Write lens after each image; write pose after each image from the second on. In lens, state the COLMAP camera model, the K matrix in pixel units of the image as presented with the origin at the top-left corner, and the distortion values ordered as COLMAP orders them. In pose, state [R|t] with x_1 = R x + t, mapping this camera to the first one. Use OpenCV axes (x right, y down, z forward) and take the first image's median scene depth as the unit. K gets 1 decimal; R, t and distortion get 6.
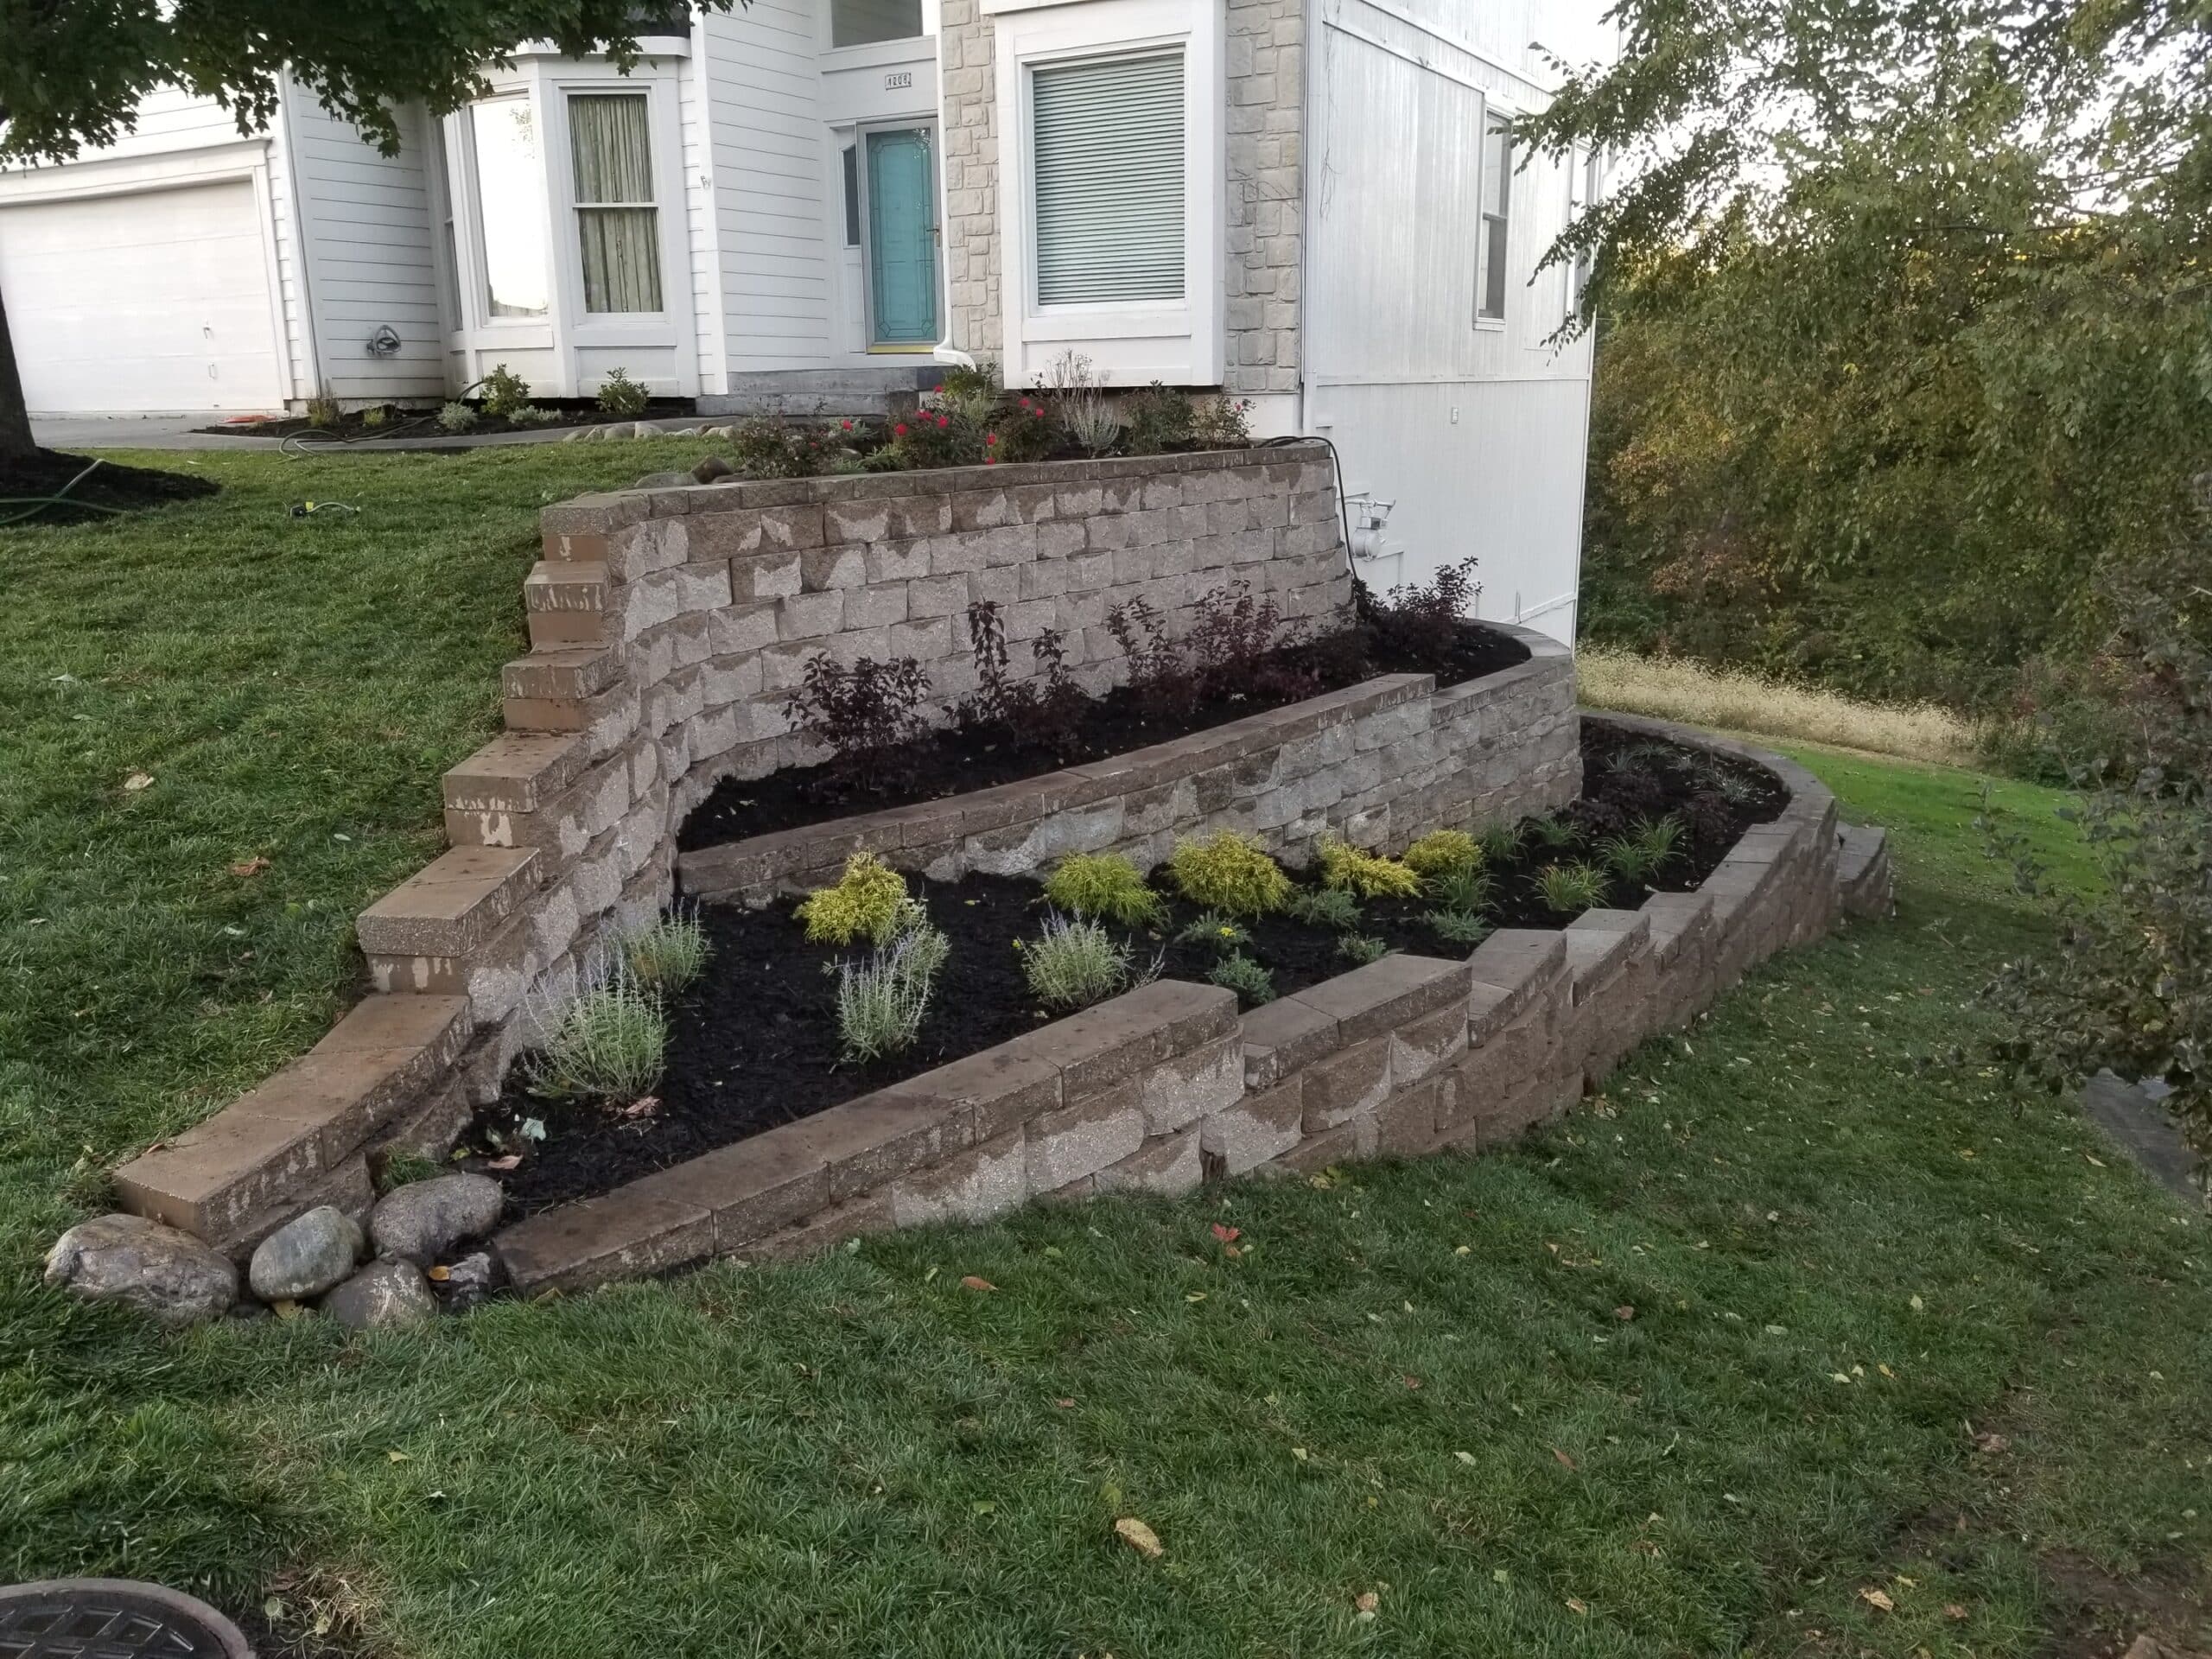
lens RADIAL K [[1699.5, 0, 1105.4], [0, 1699.5, 828.3], [0, 0, 1]] dist [0.008783, -0.009552]
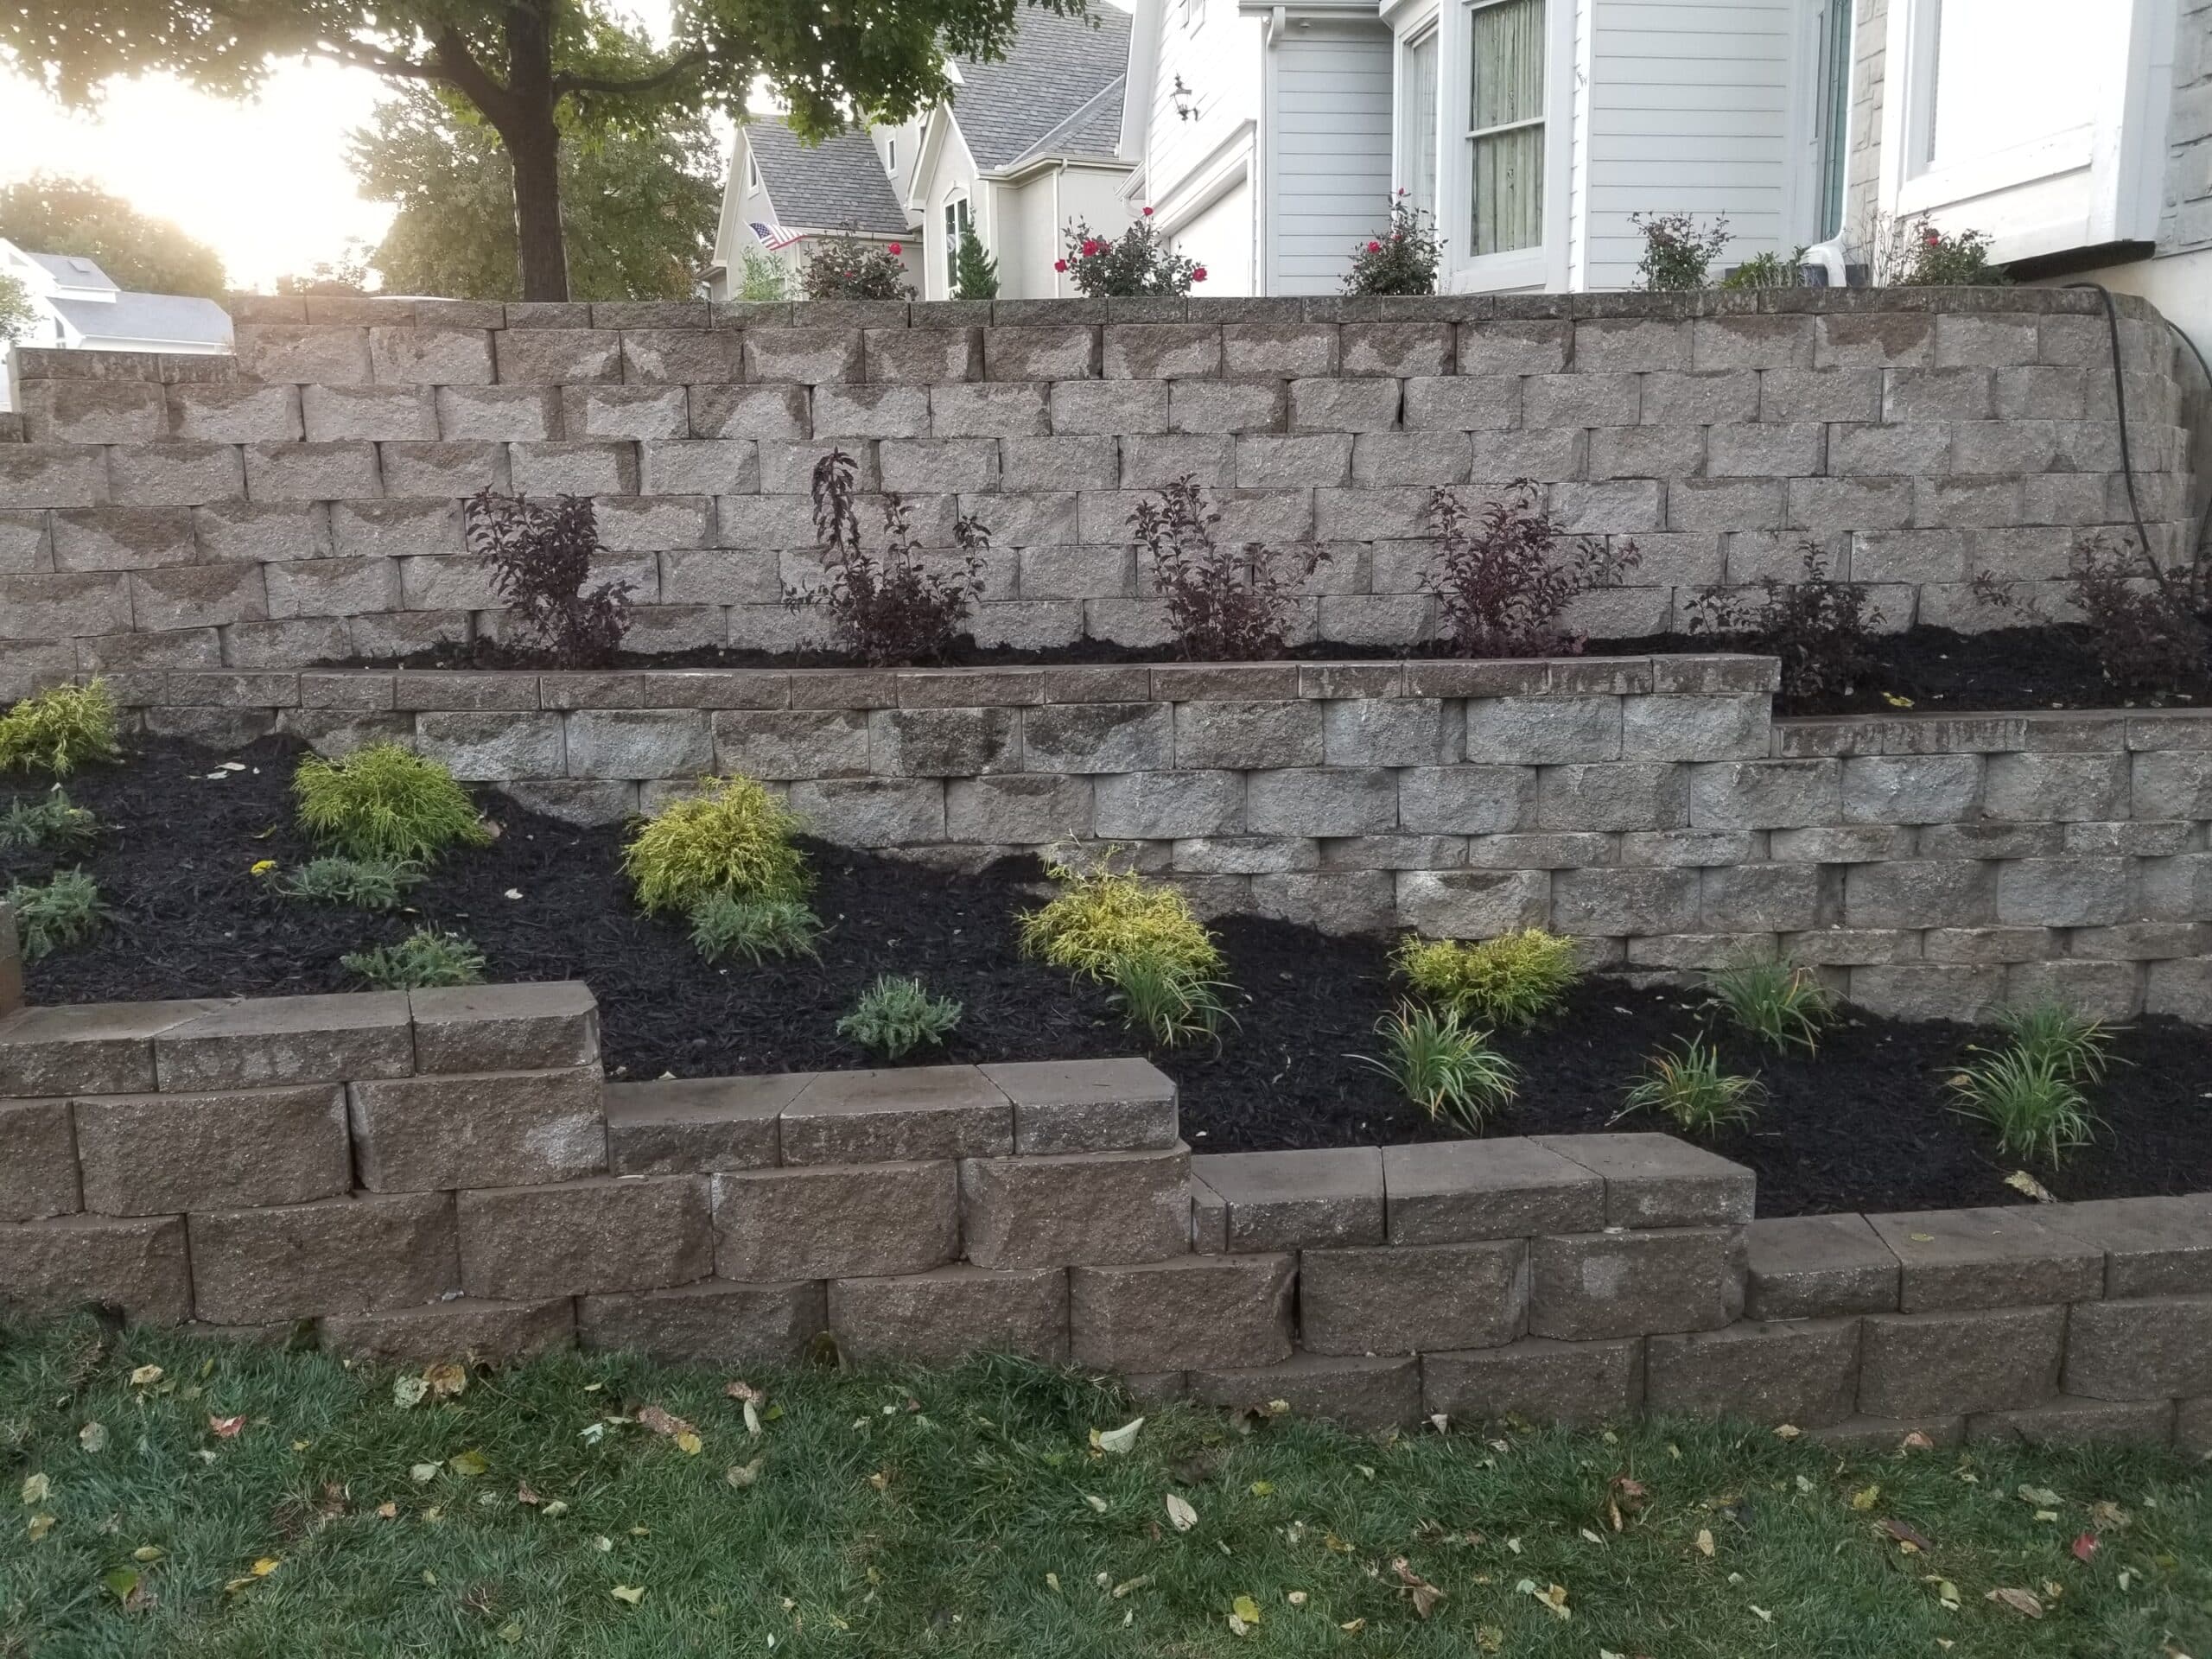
lens RADIAL K [[1699.5, 0, 1102.1], [0, 1699.5, 825.6], [0, 0, 1]] dist [0.008783, -0.009552]
pose [[0.618640, 0.150526, -0.771121, 0.537430], [-0.189008, 0.981165, 0.039893, -0.026616], [0.762601, 0.121068, 0.635438, 0.603404]]
